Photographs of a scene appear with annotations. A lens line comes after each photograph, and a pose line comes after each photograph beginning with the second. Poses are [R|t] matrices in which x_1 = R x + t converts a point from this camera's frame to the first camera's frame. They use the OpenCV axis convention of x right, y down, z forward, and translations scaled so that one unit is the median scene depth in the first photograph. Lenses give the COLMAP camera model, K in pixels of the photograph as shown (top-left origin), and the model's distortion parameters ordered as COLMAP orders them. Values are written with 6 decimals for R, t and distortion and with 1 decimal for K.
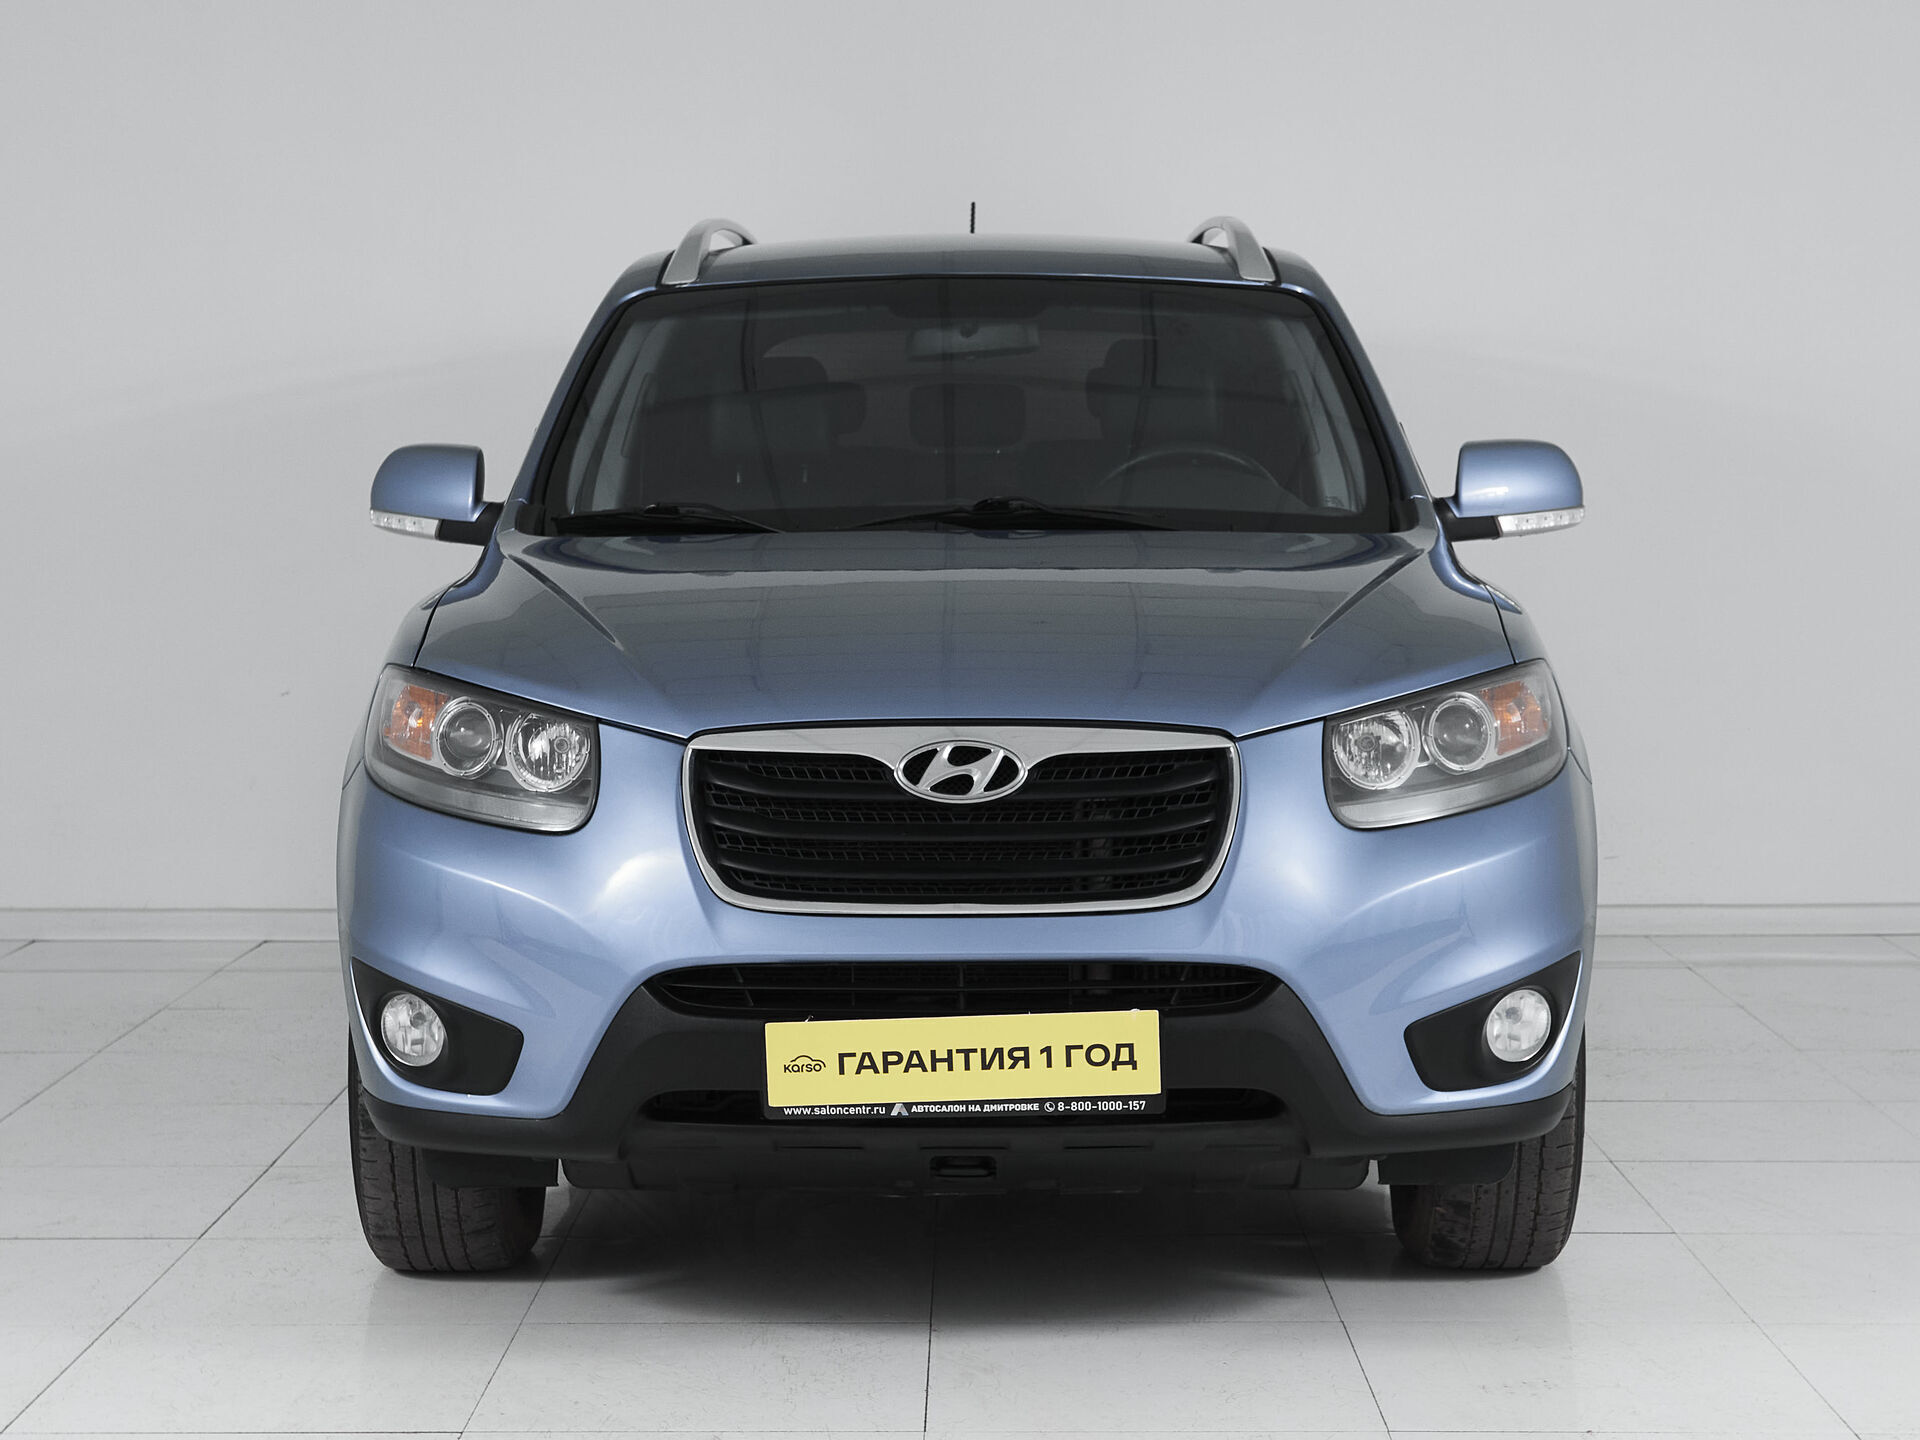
lens RADIAL K [[2329.8, 0, 960.0], [0, 2329.8, 720.0], [0, 0, 1]] dist [0.060838, -0.067245]
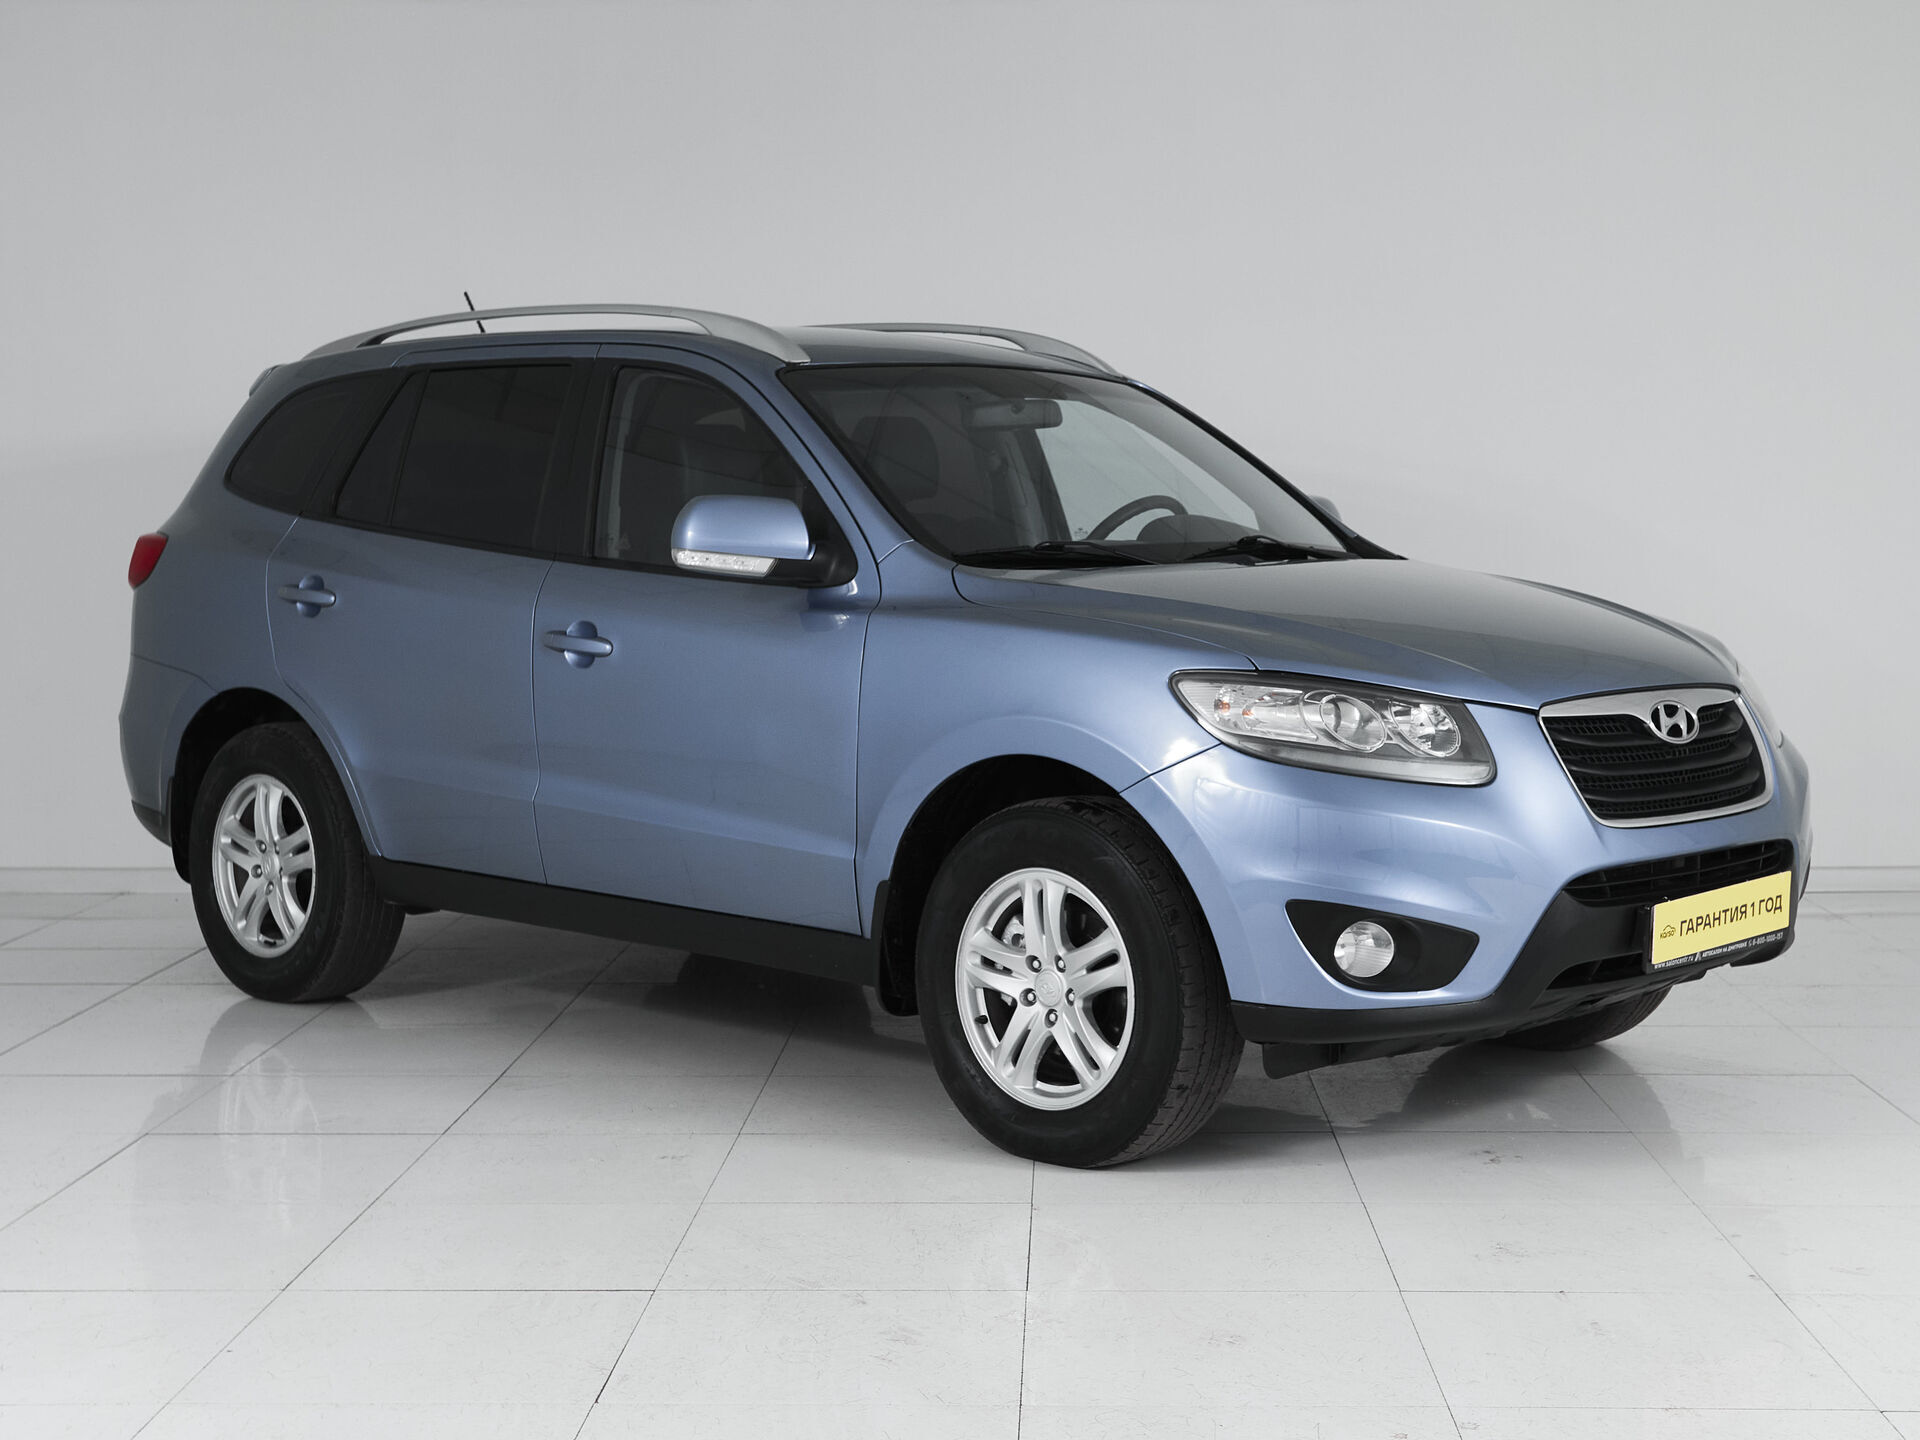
lens RADIAL K [[2329.8, 0, 960.0], [0, 2329.8, 720.0], [0, 0, 1]] dist [0.060838, -0.067245]
pose [[0.803819, -0.055630, 0.592267, -1.200150], [0.065865, 0.997819, 0.004331, -0.014106], [-0.591216, 0.035528, 0.805730, 0.098362]]
